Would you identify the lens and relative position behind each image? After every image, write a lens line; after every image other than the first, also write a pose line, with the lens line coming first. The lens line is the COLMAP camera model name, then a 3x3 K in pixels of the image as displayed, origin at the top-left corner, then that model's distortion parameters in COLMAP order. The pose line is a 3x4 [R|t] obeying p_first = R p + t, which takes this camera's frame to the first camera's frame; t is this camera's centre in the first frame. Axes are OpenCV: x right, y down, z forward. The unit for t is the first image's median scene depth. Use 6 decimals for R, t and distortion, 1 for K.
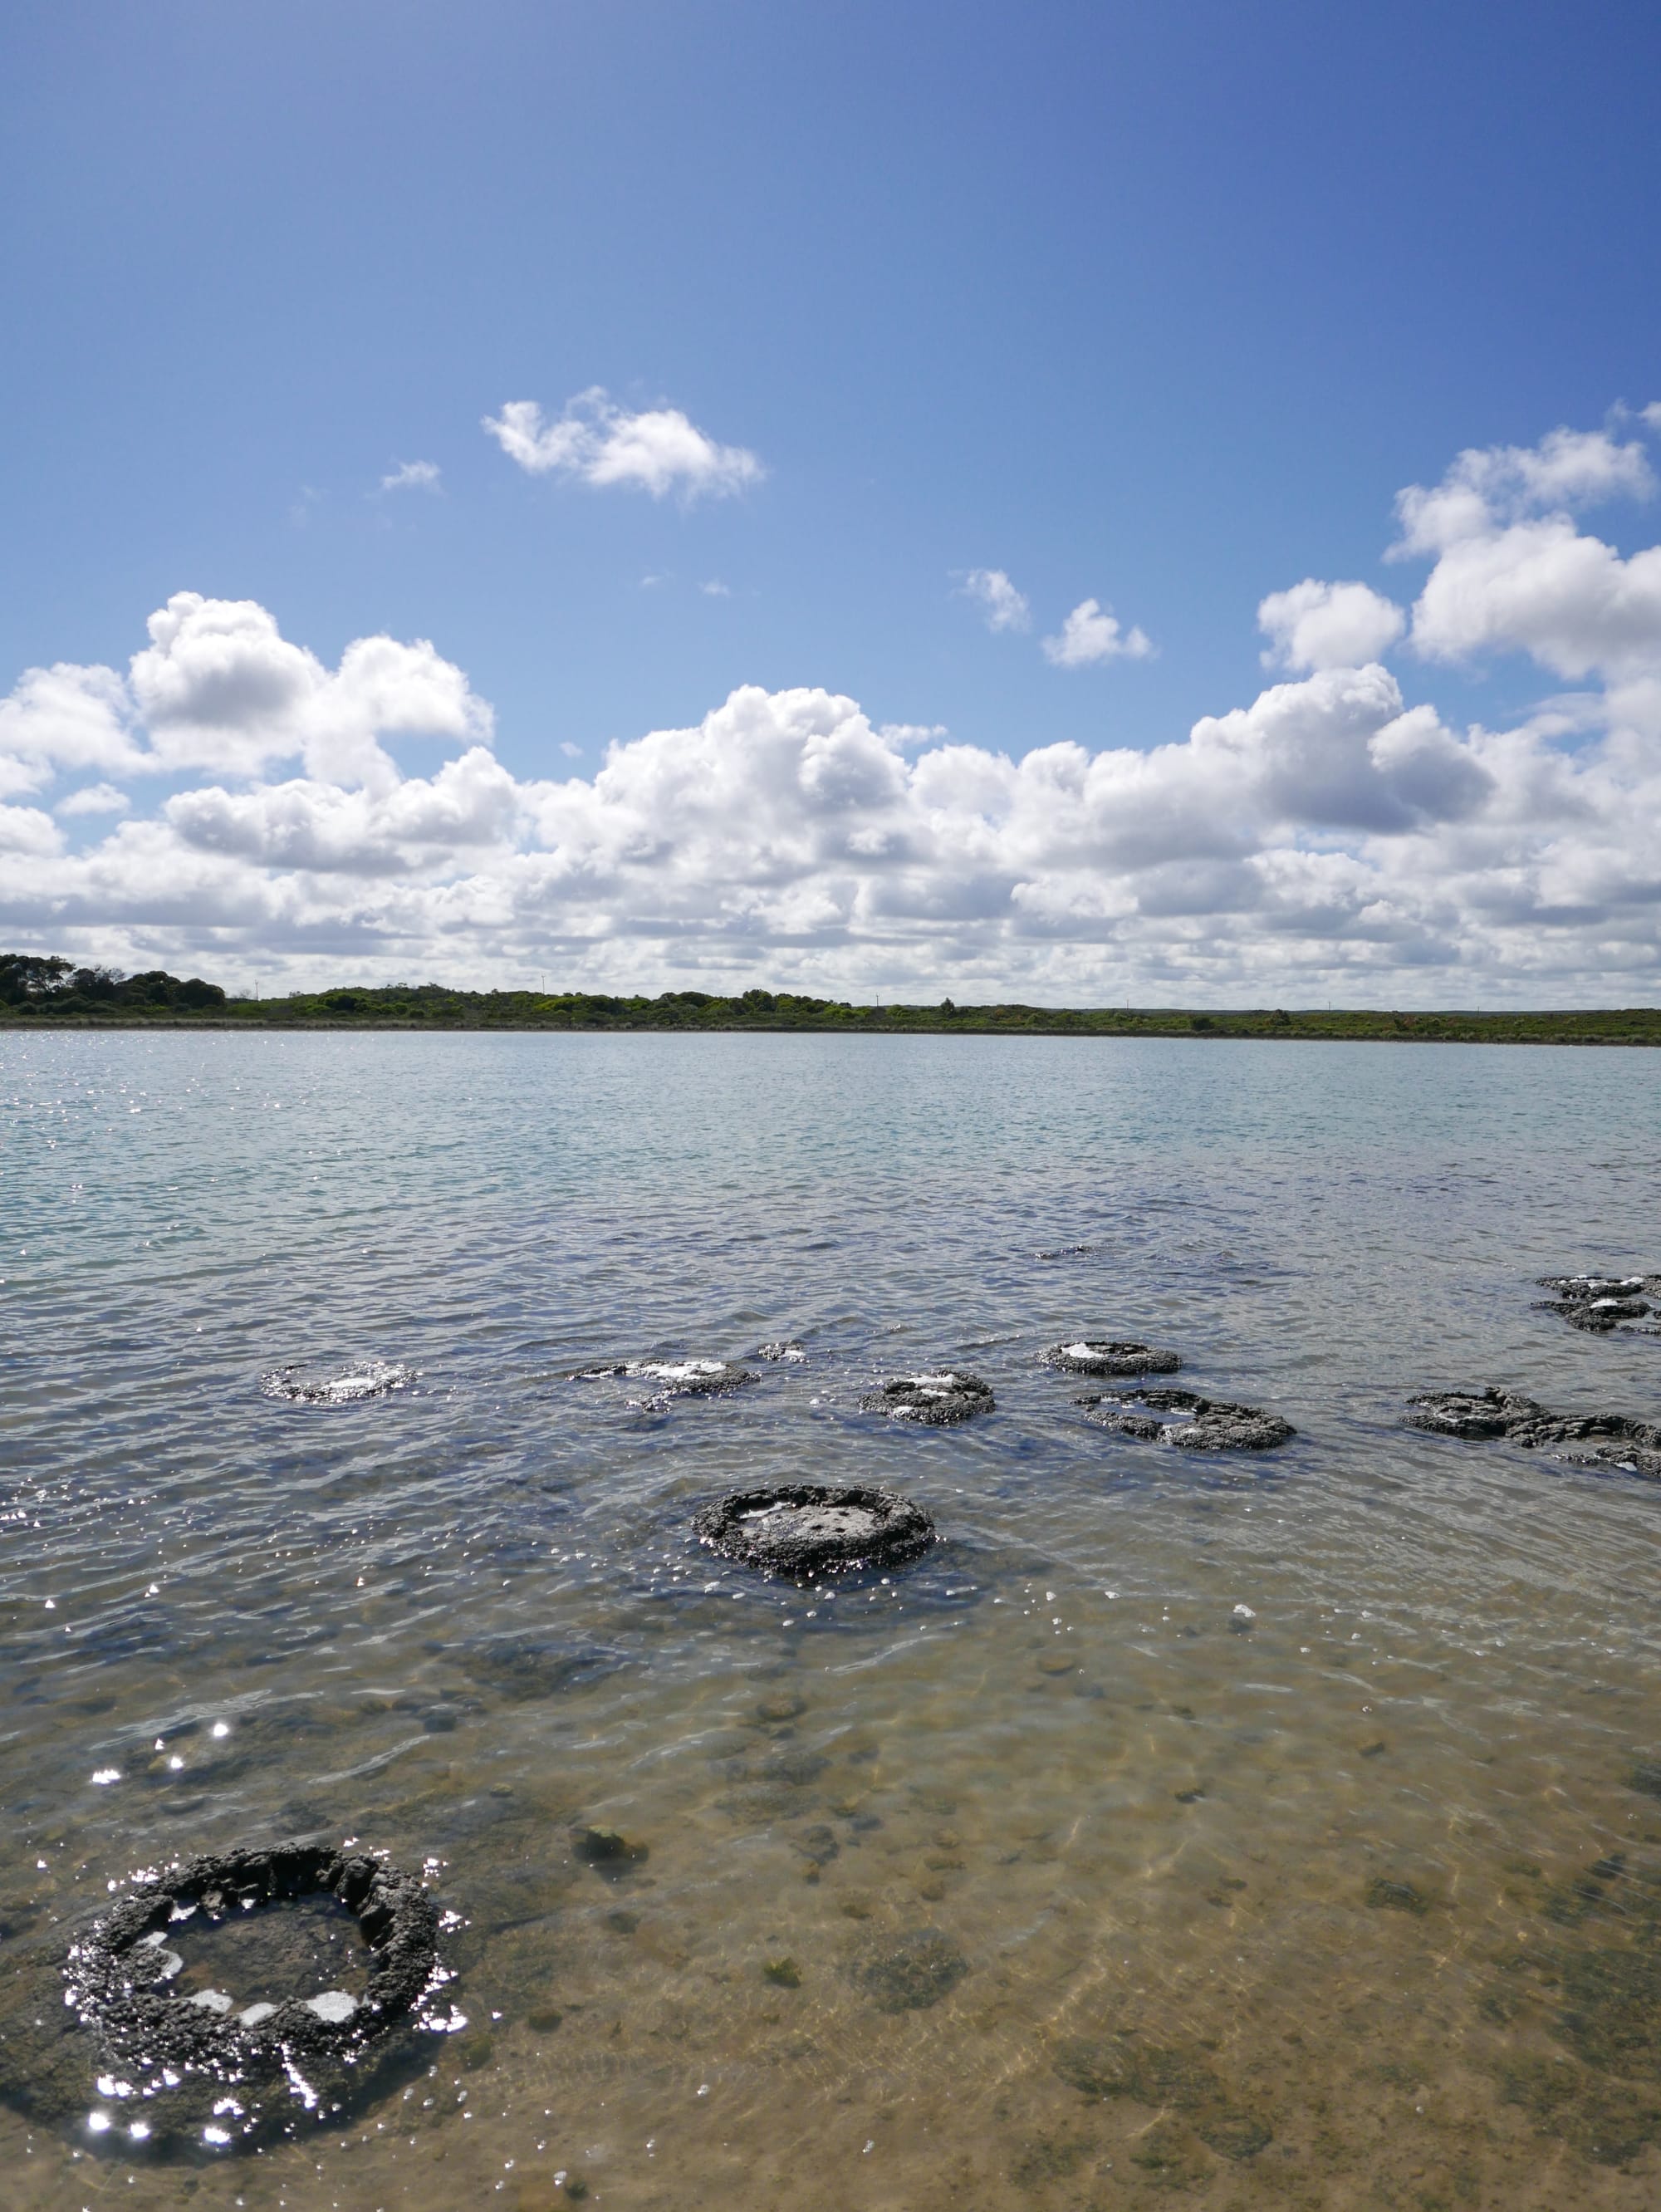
lens RADIAL K [[1667.9, 0, 830.5], [0, 1667.9, 1106.0], [0, 0, 1]] dist [-0.012551, 0.001304]
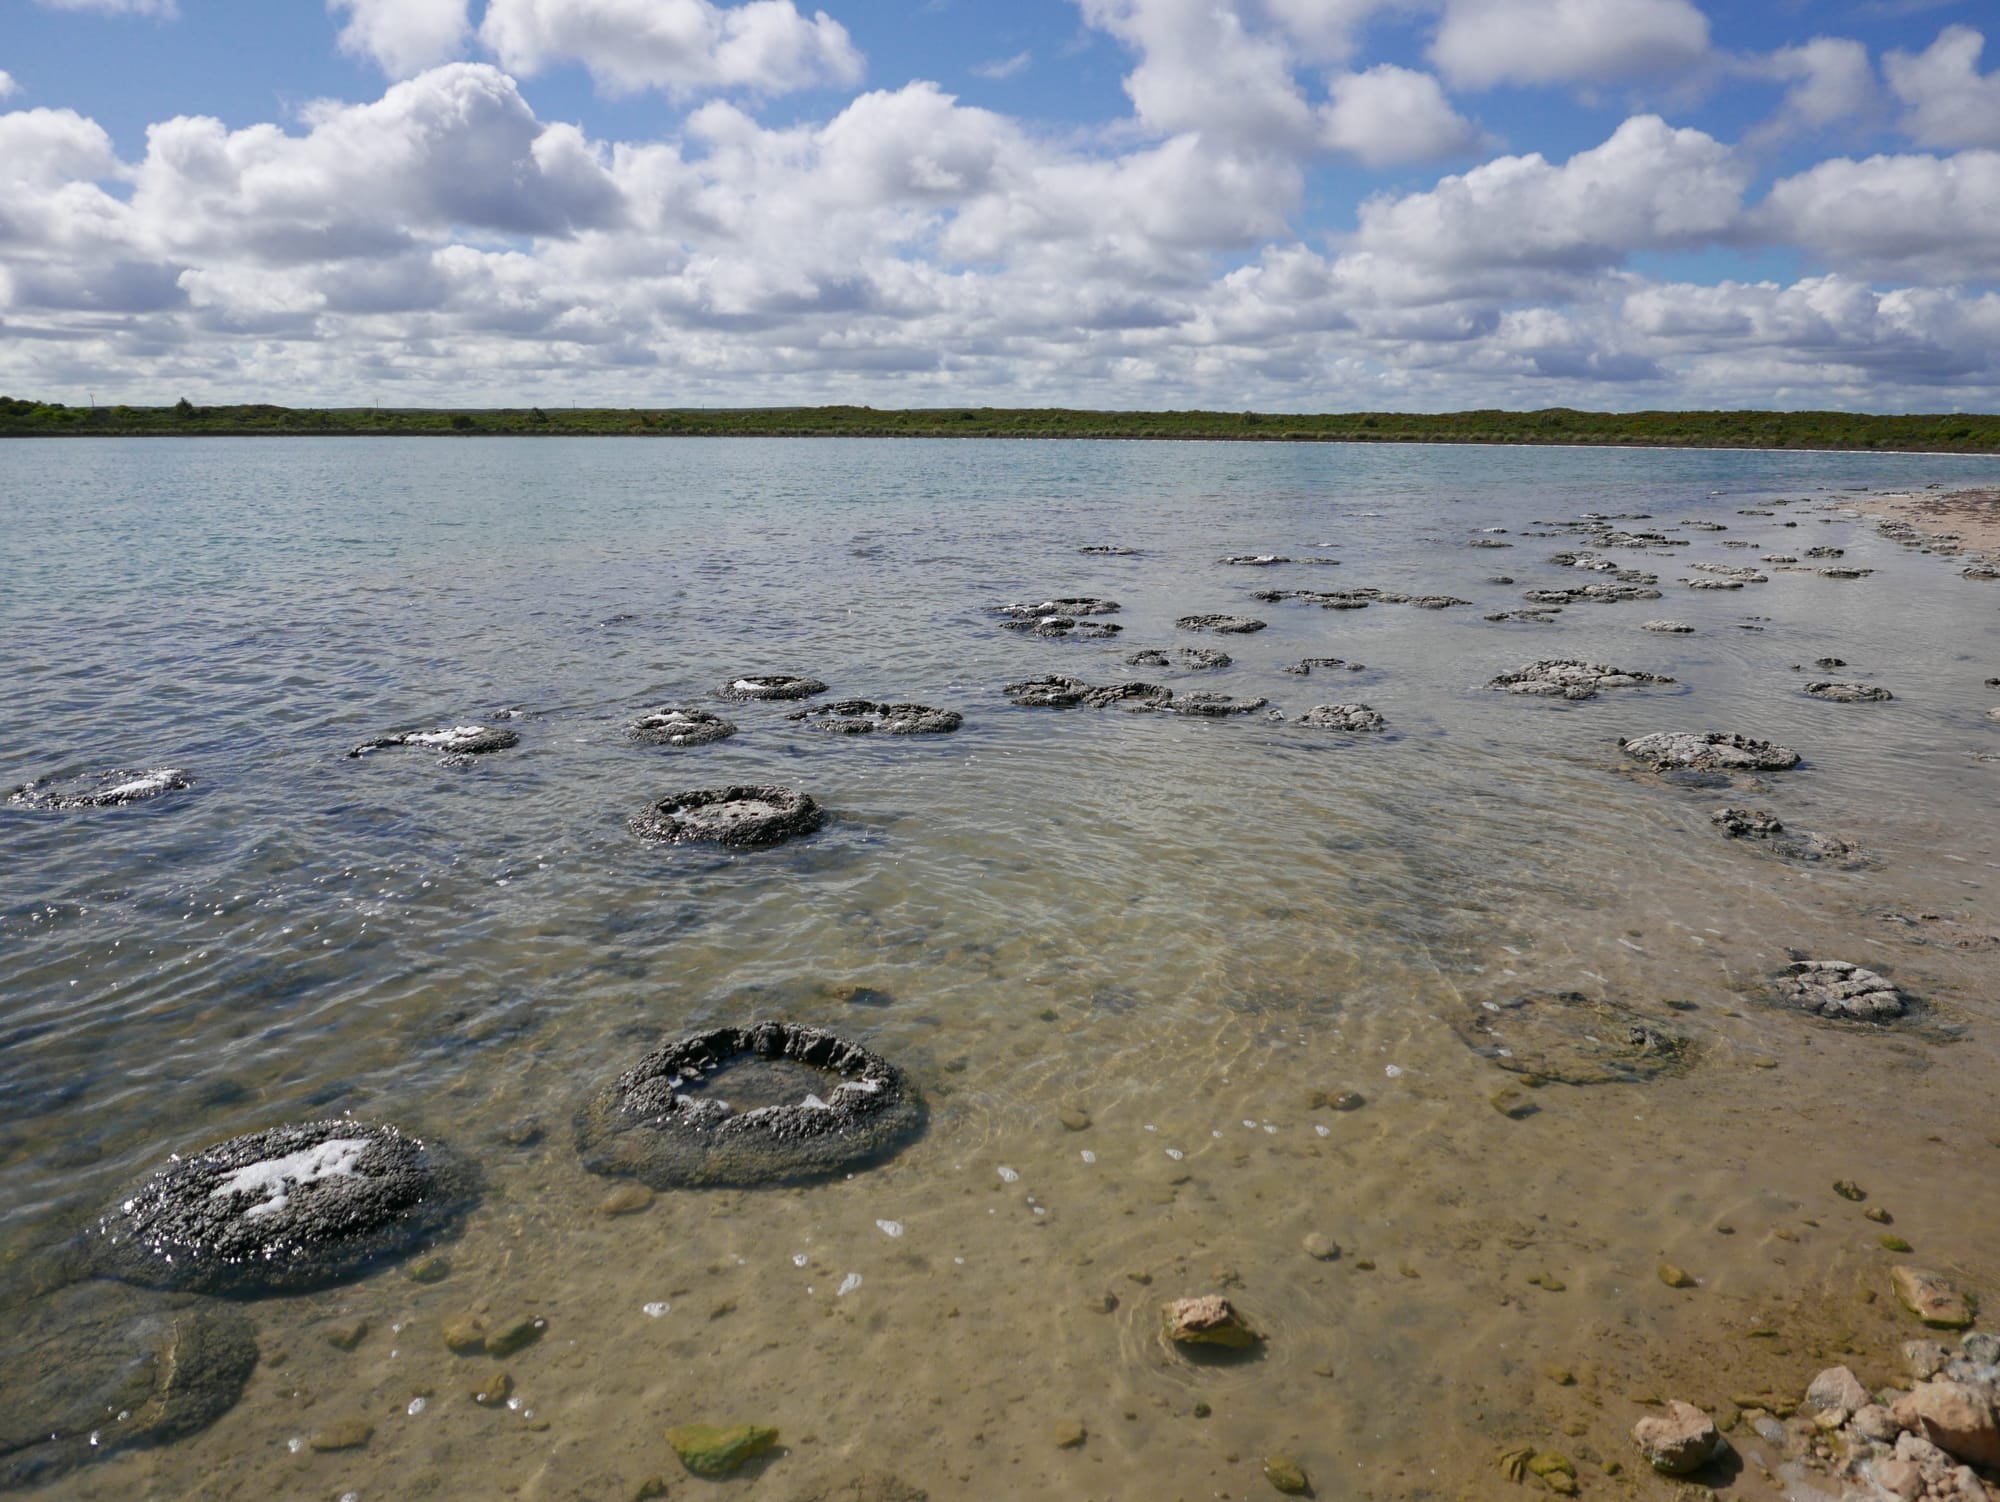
lens RADIAL K [[1620.2, 0, 874.2], [0, 1620.2, 846.5], [0, 0, 1]] dist [-0.030284, 0.026648]
pose [[0.829455, -0.149042, 0.538322, -0.153365], [0.035300, 0.975805, 0.215775, 0.001582], [-0.557457, -0.159973, 0.814648, -0.025140]]
